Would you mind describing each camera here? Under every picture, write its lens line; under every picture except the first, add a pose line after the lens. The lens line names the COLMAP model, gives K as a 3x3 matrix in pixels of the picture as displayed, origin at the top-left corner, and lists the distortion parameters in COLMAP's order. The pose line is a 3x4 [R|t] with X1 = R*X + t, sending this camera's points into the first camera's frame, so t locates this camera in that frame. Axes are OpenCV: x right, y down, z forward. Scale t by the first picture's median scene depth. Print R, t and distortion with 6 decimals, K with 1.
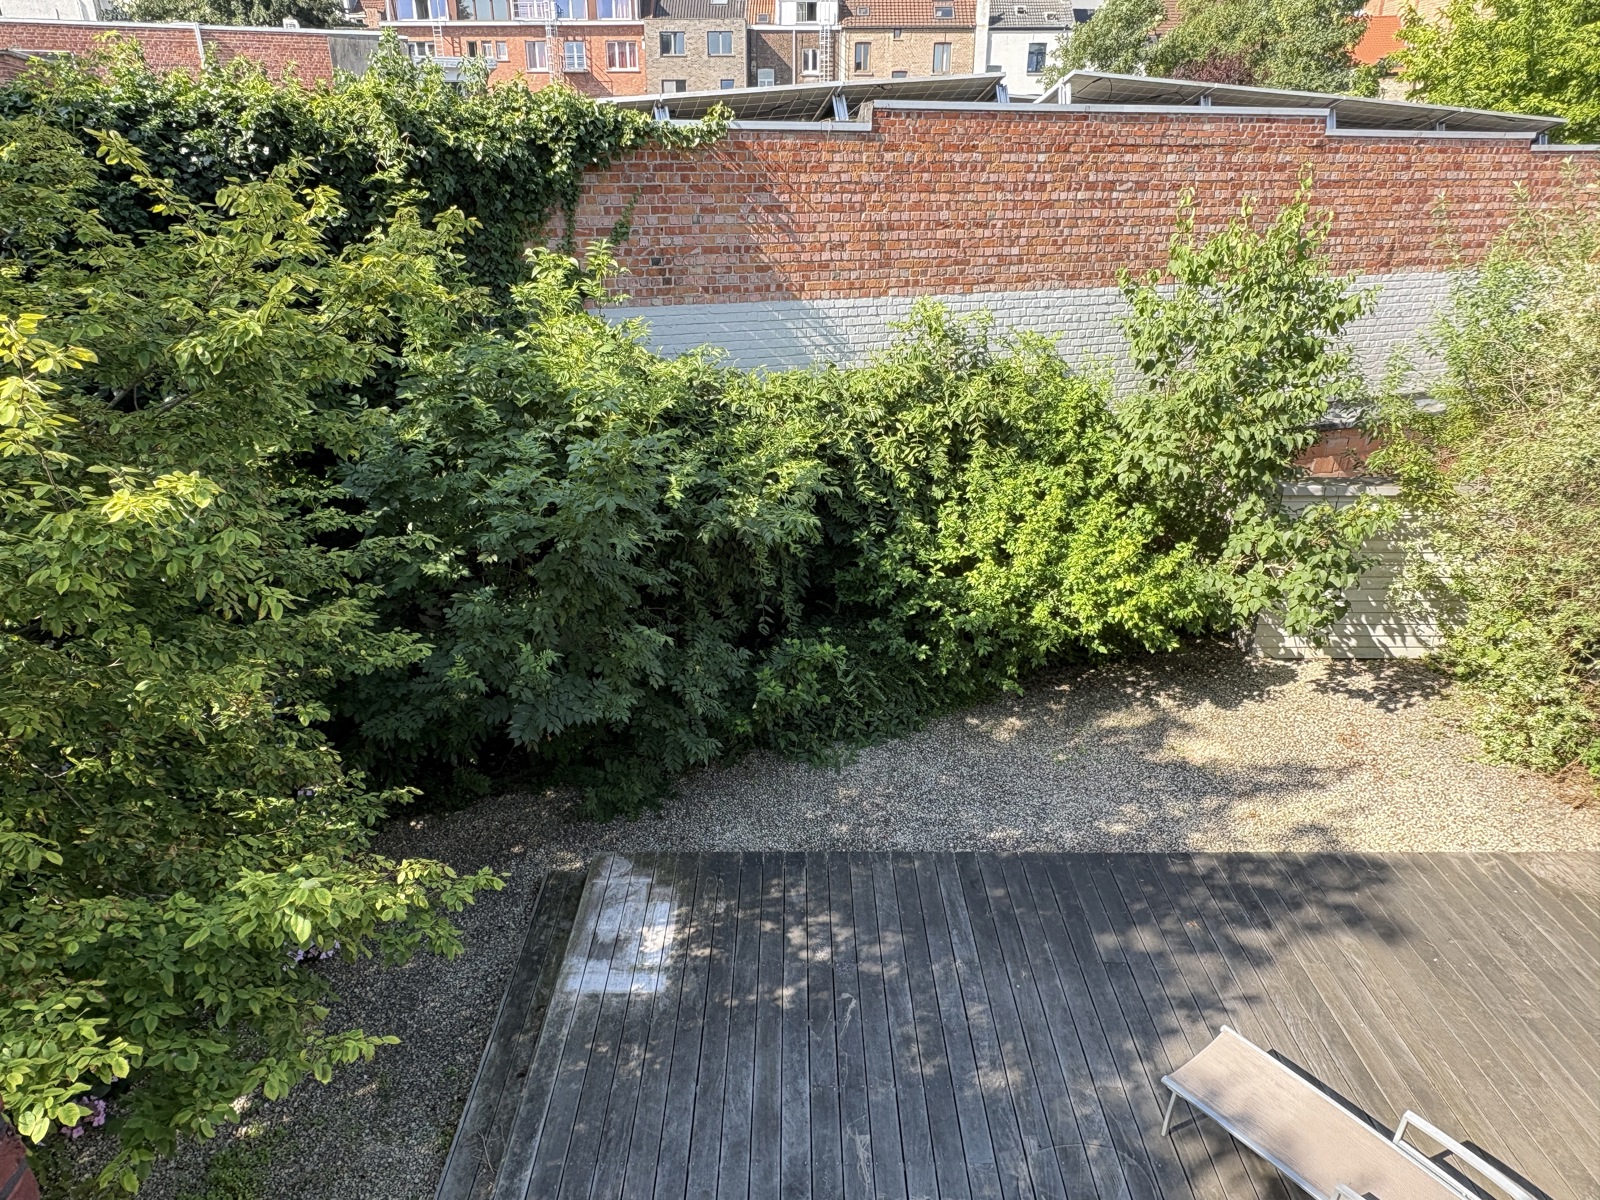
lens RADIAL K [[1048.8, 0, 803.7], [0, 1048.8, 606.7], [0, 0, 1]] dist [-0.003043, 0.007714]
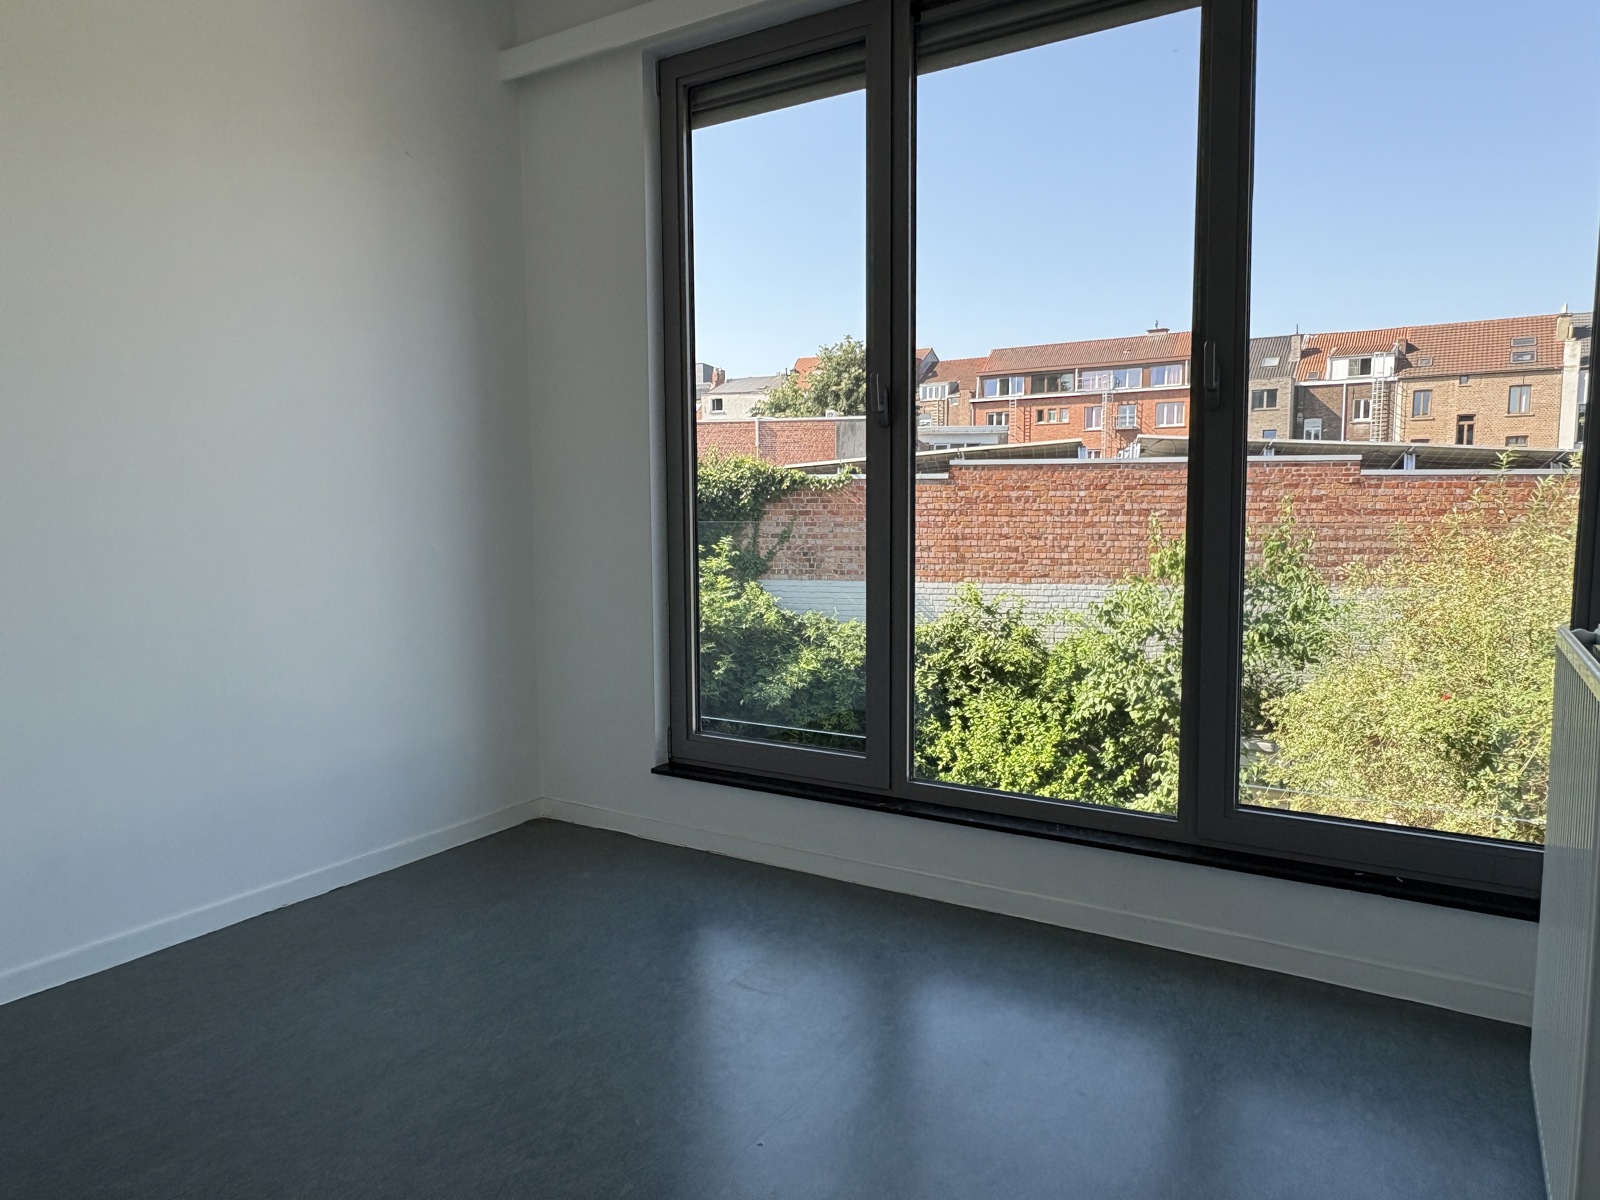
lens RADIAL K [[1048.8, 0, 795.1], [0, 1048.8, 601.3], [0, 0, 1]] dist [-0.003043, 0.007714]
pose [[0.851520, 0.044637, -0.522419, 0.643912], [-0.201321, 0.947831, -0.247158, 0.136140], [0.484132, 0.315633, 0.816083, -0.293551]]
